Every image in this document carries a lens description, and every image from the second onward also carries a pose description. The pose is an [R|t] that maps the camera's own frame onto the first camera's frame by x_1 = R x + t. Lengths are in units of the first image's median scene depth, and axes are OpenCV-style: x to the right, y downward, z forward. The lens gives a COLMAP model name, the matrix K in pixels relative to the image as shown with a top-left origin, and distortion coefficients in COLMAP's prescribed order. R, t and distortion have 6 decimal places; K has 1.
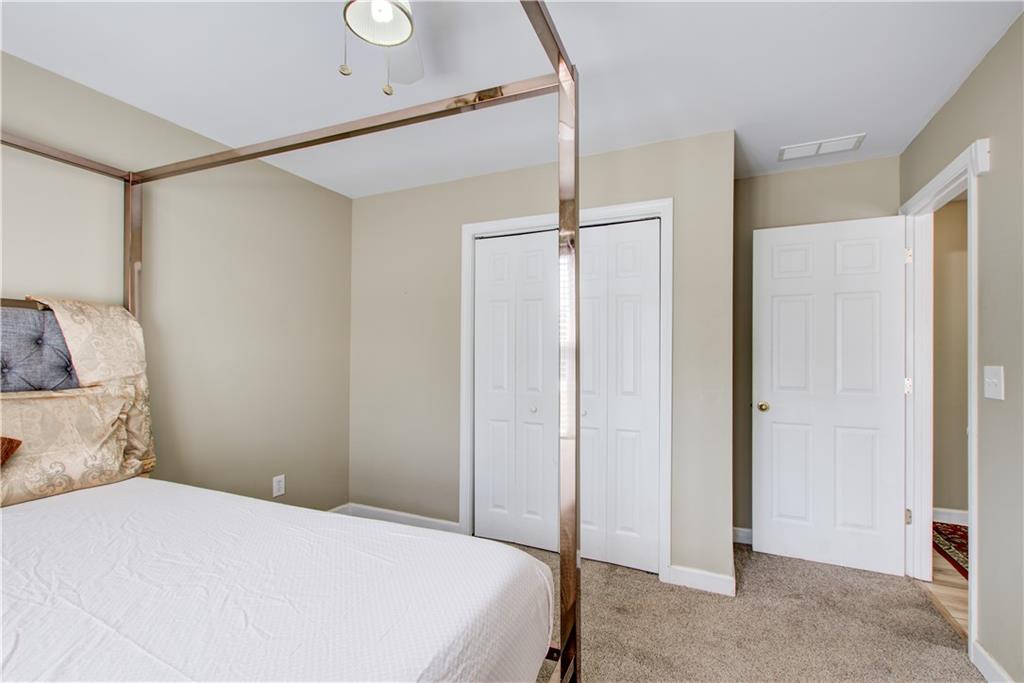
lens RADIAL K [[459.1, 0, 517.2], [0, 459.1, 354.6], [0, 0, 1]] dist [0.006665, -0.000485]
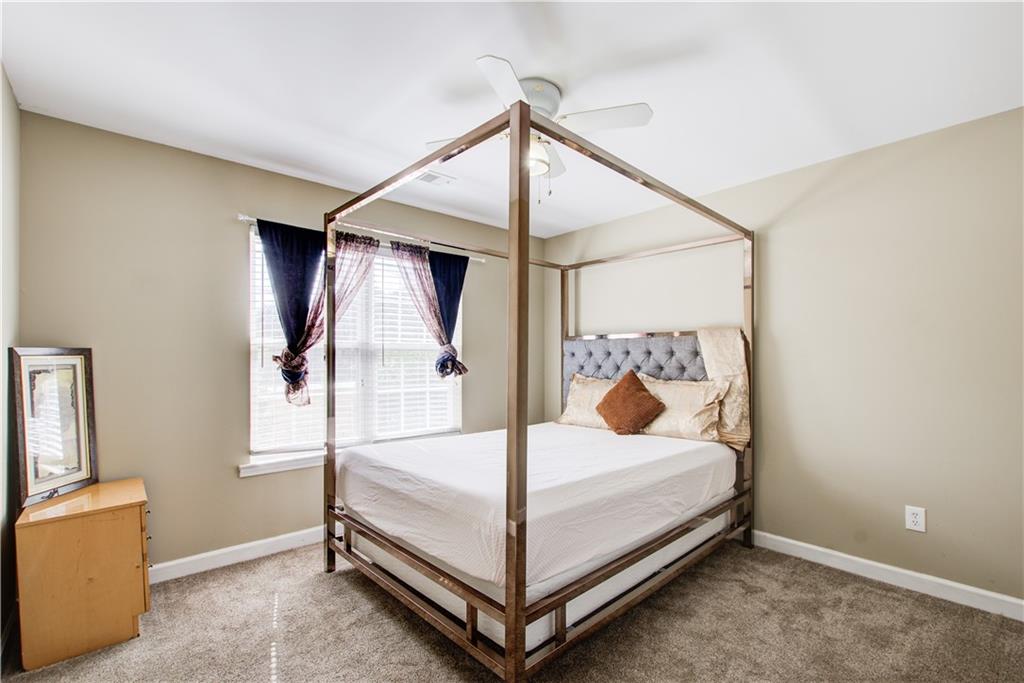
lens RADIAL K [[459.1, 0, 517.2], [0, 459.1, 354.6], [0, 0, 1]] dist [0.006665, -0.000485]
pose [[-0.369404, -0.016453, -0.929123, 0.755354], [-0.006019, 0.999865, -0.015312, 0.007231], [0.929249, -0.000064, -0.369453, 0.913825]]
